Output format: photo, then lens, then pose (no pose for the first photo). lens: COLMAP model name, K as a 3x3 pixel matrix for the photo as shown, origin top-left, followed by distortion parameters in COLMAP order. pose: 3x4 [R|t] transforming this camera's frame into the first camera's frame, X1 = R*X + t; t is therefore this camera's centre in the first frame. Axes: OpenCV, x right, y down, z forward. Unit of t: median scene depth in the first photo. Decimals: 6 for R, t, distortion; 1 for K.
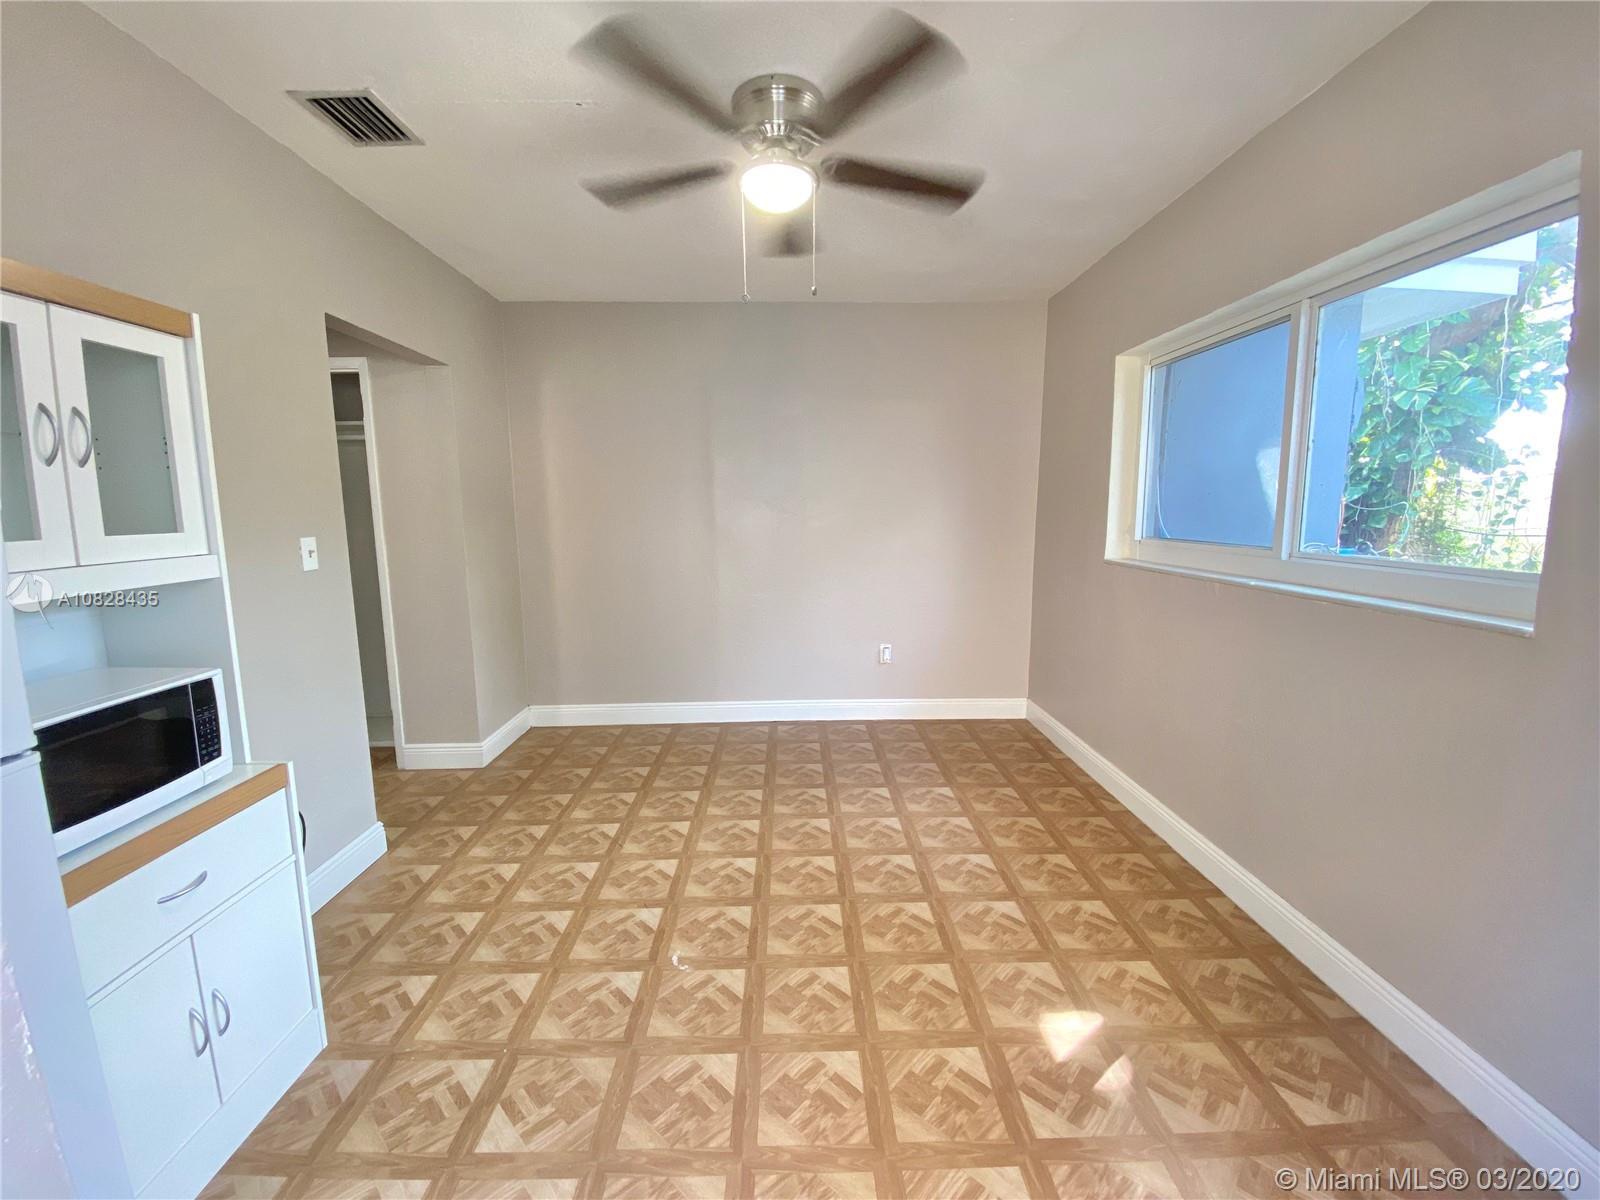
lens RADIAL K [[652.2, 0, 807.7], [0, 652.2, 590.8], [0, 0, 1]] dist [0.027040, -0.018455]
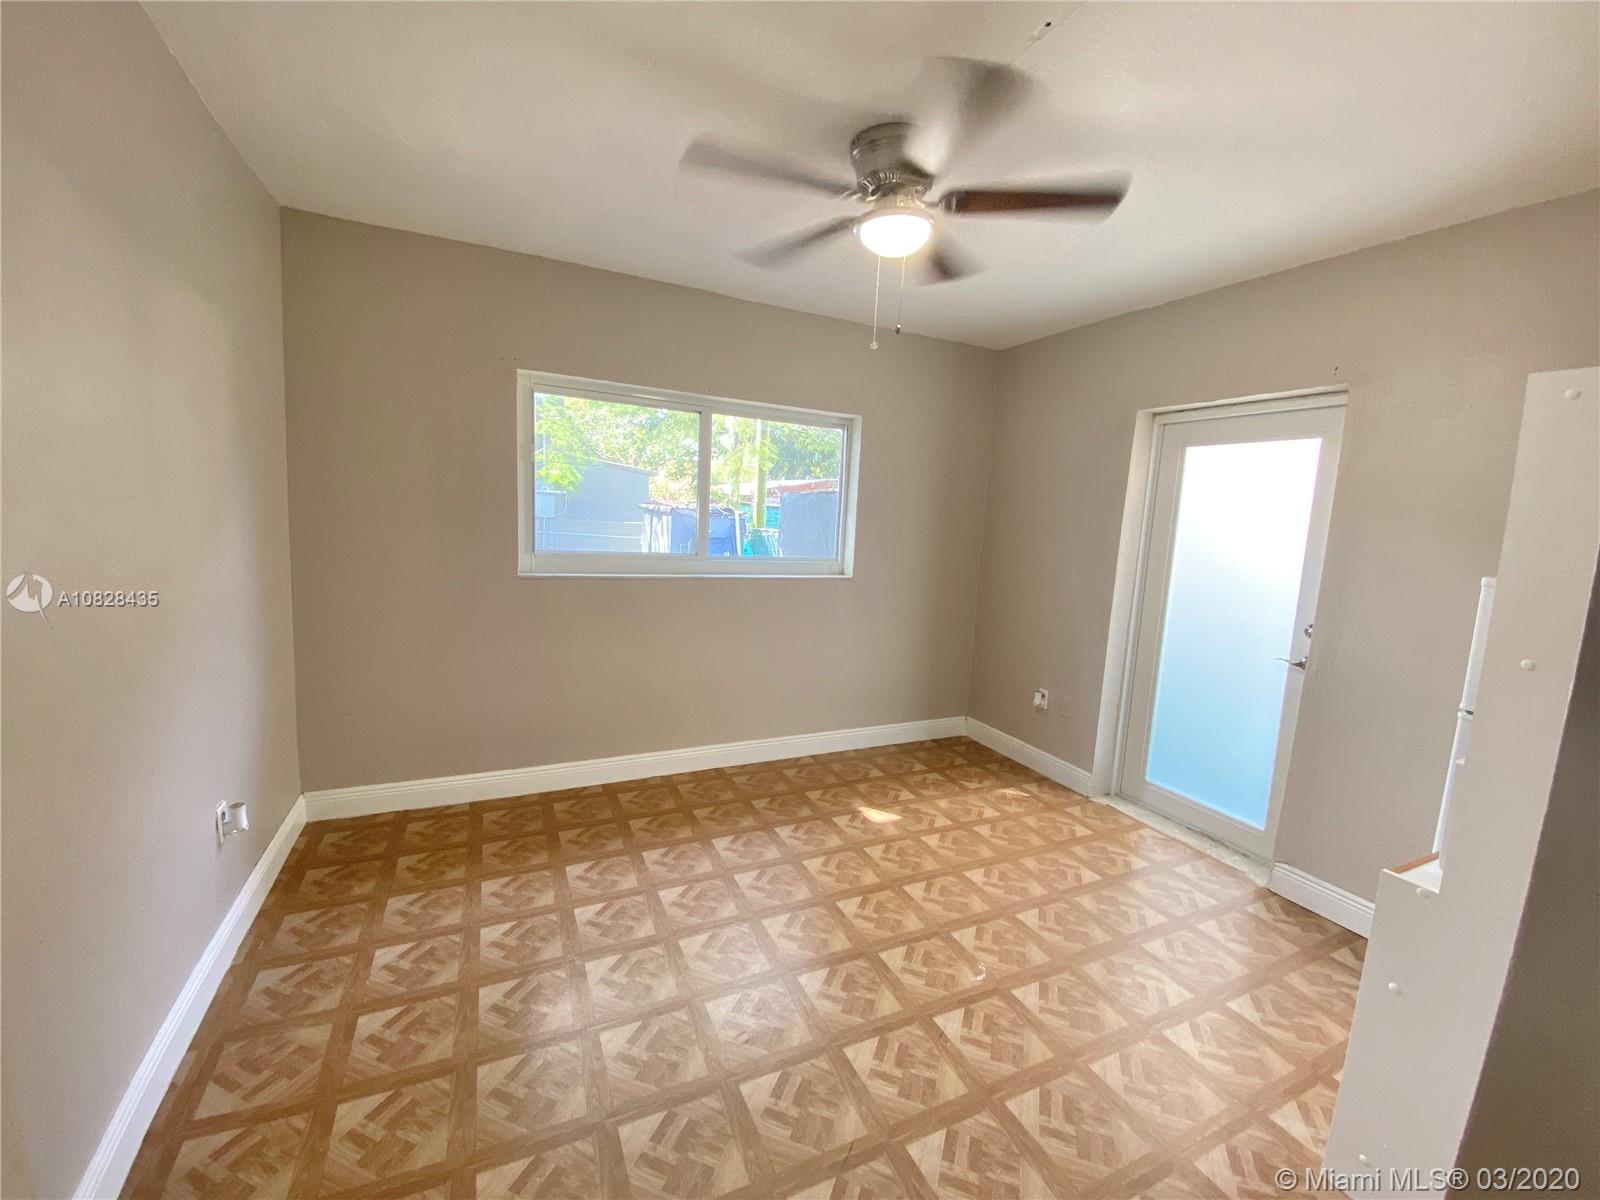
lens RADIAL K [[640.7, 0, 786.2], [0, 640.7, 597.5], [0, 0, 1]] dist [0.013393, -0.017201]
pose [[-0.386188, -0.136808, 0.912218, -0.980295], [0.071893, 0.981468, 0.177630, -0.267110], [-0.919614, 0.134181, -0.369195, 1.641465]]
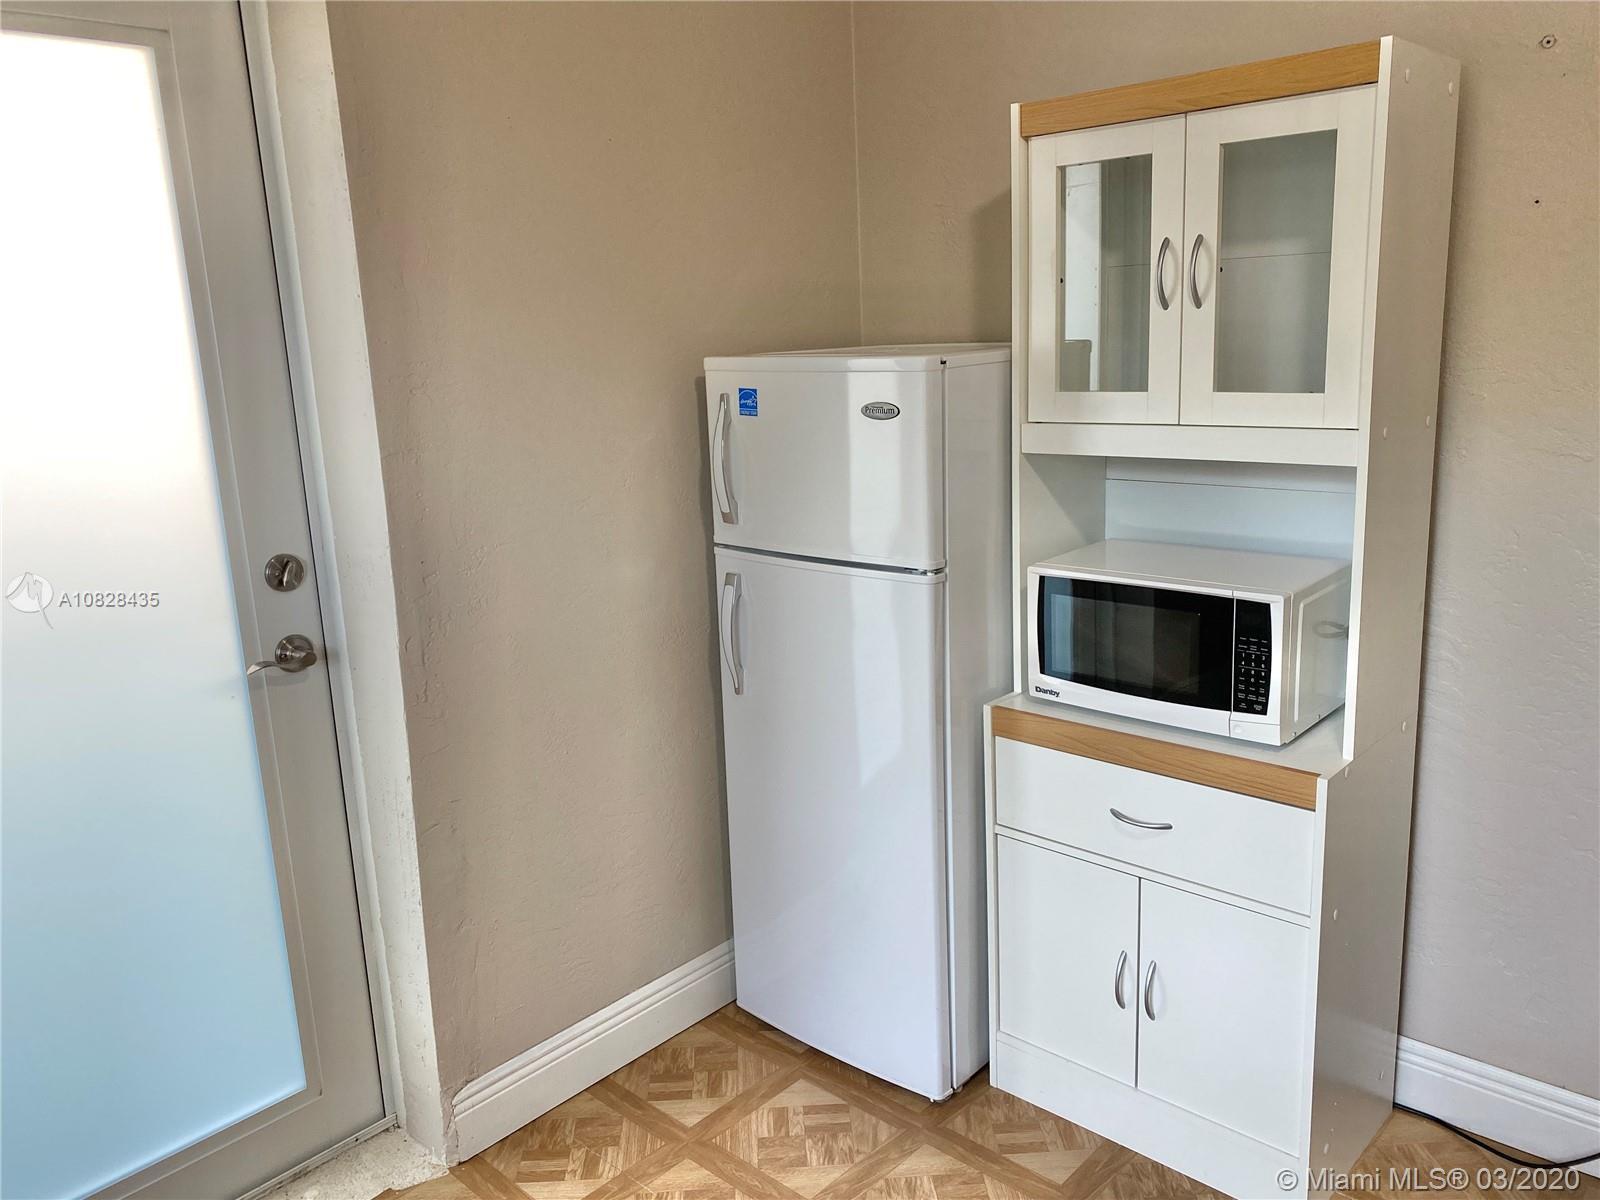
lens RADIAL K [[1257.8, 0, 800.0], [0, 1257.8, 600.0], [0, 0, 1]] dist [0.007978, 0.003318]
pose [[-0.702198, 0.194153, -0.684999, 0.263940], [-0.043841, 0.948485, 0.313776, -0.197666], [0.710631, 0.250363, -0.657512, 1.116229]]
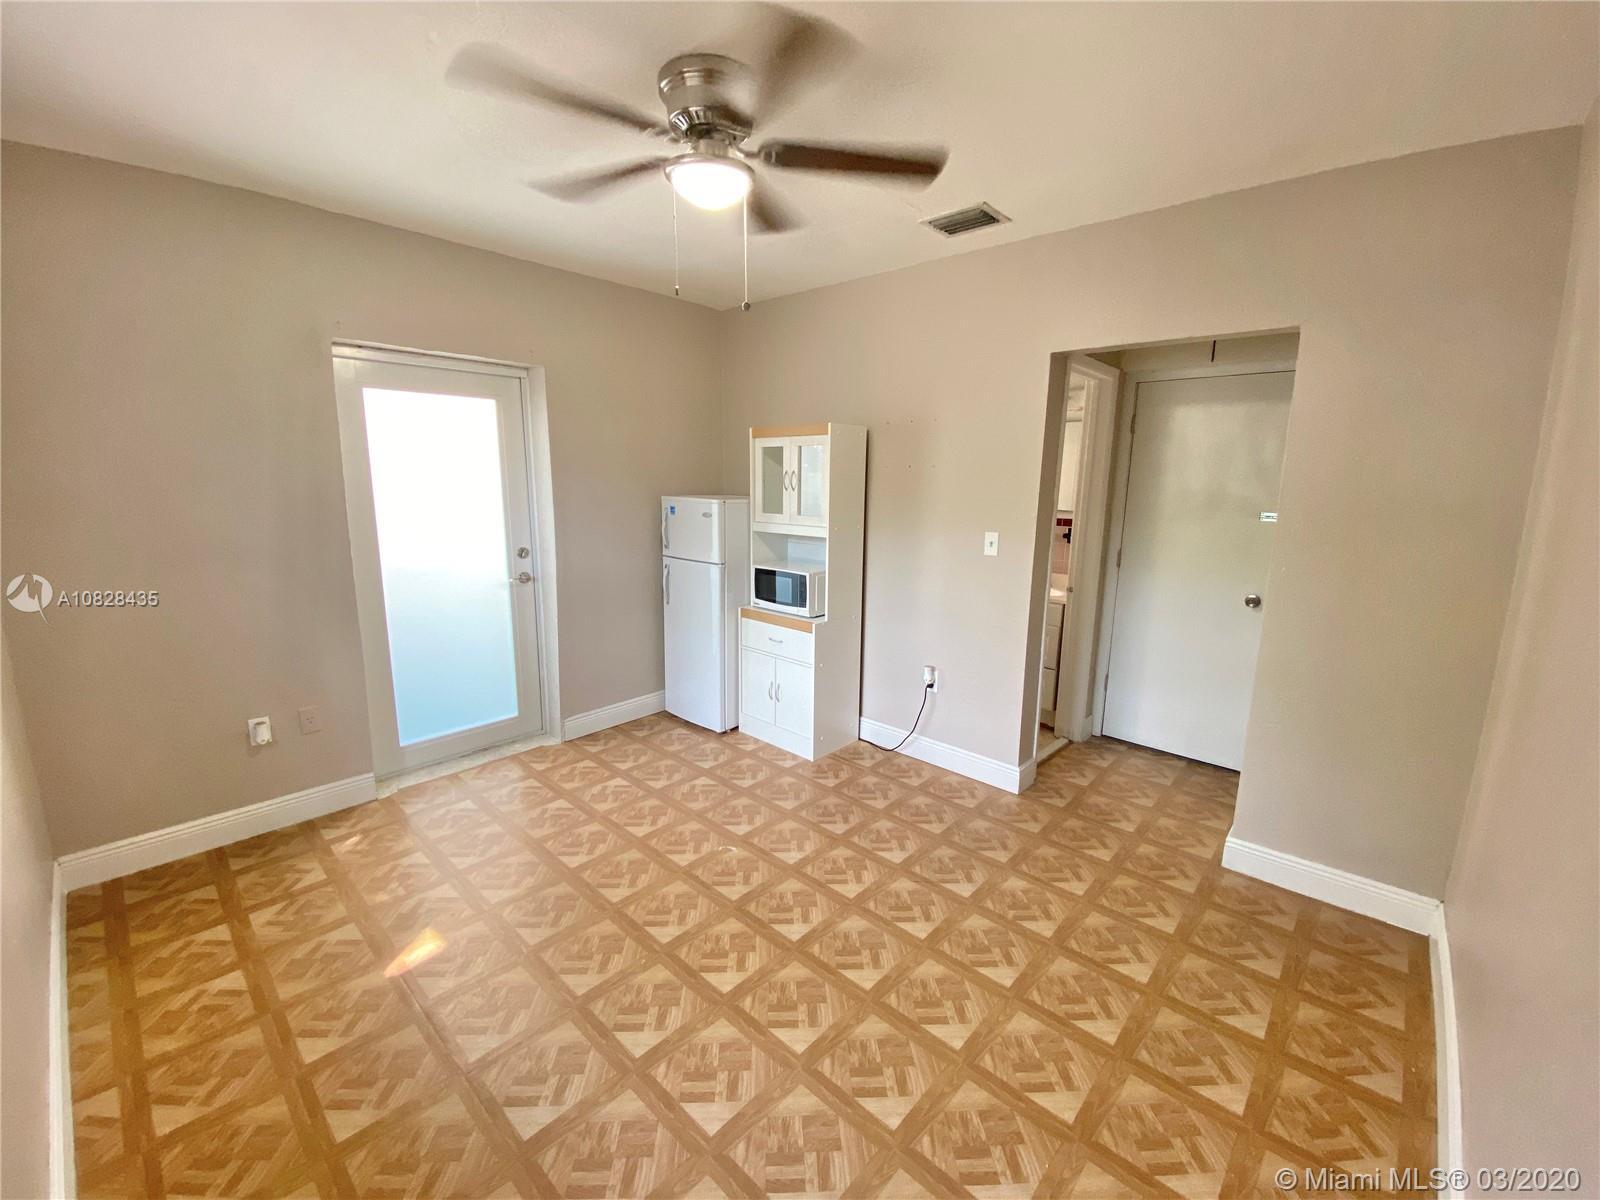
lens RADIAL K [[652.2, 0, 807.7], [0, 652.2, 590.8], [0, 0, 1]] dist [0.027040, -0.018455]
pose [[-0.695810, 0.125630, -0.707153, 0.600458], [-0.100316, 0.957933, 0.268889, -0.343054], [0.711186, 0.258034, -0.653937, 1.914118]]
